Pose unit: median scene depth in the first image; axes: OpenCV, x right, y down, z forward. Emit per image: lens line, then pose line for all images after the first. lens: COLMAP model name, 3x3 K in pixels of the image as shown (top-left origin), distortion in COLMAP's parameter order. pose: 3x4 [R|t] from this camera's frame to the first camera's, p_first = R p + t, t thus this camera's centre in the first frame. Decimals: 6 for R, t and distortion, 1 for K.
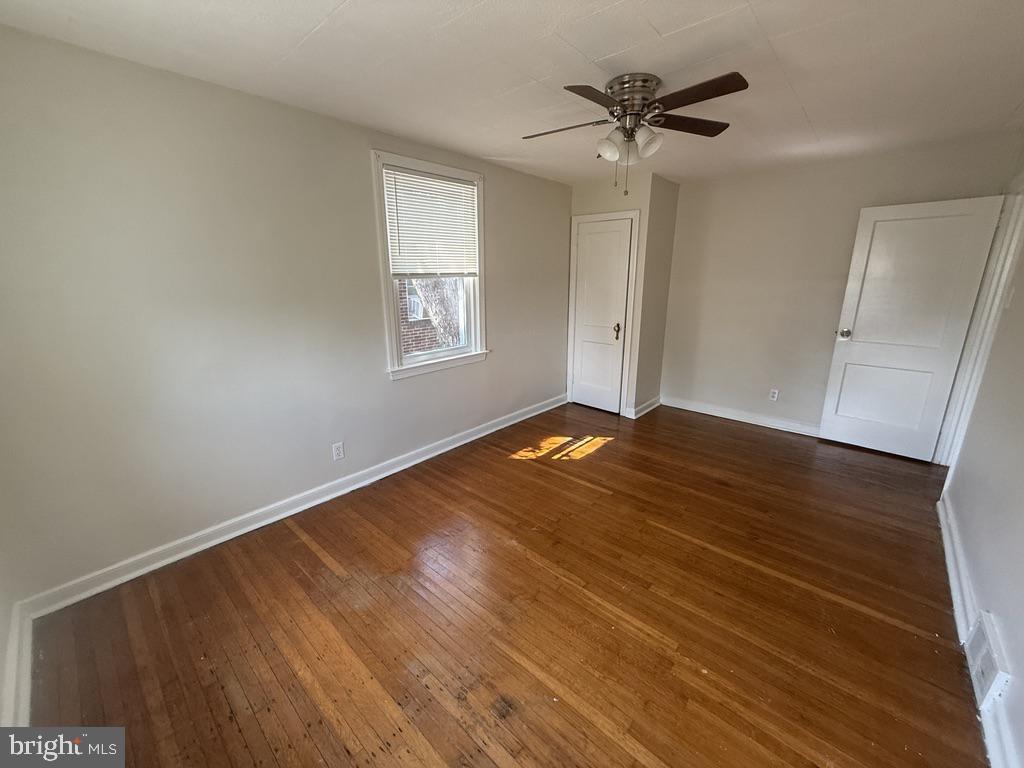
lens RADIAL K [[409.7, 0, 507.6], [0, 409.7, 383.4], [0, 0, 1]] dist [-0.001597, -0.000200]
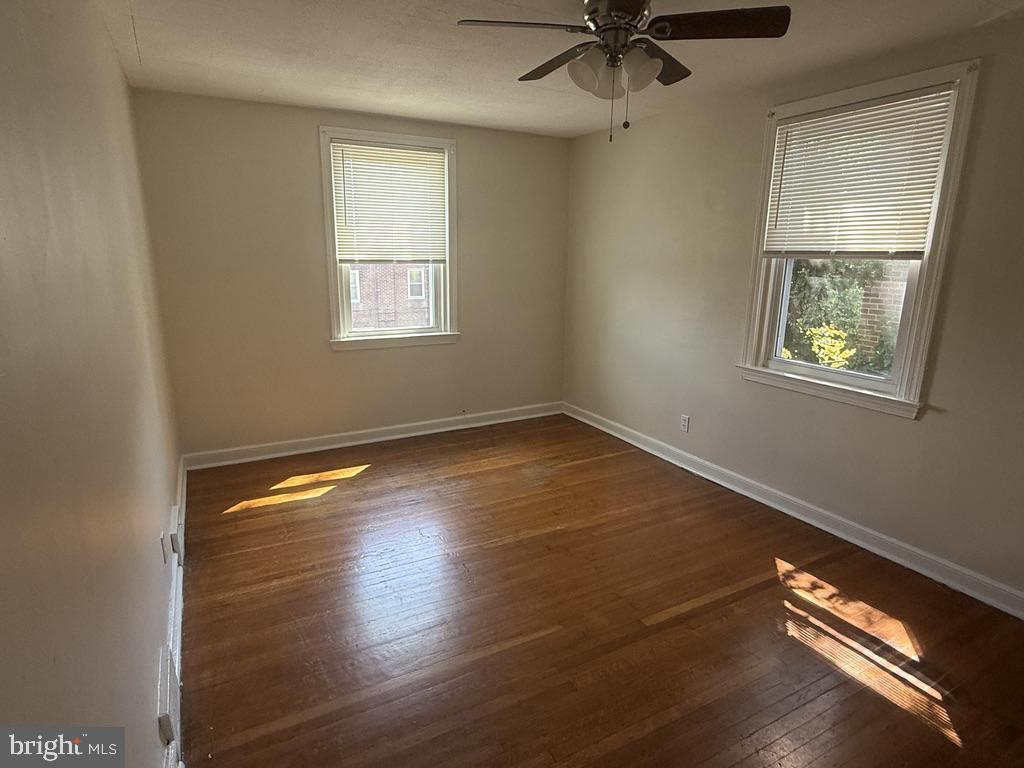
lens RADIAL K [[570.3, 0, 512.0], [0, 570.3, 384.0], [0, 0, 1]] dist [0.000316, -0.000347]
pose [[-0.327946, 0.224706, -0.917583, 0.923266], [-0.250003, 0.916027, 0.313676, -0.239003], [0.911016, 0.332268, -0.244230, 0.845305]]
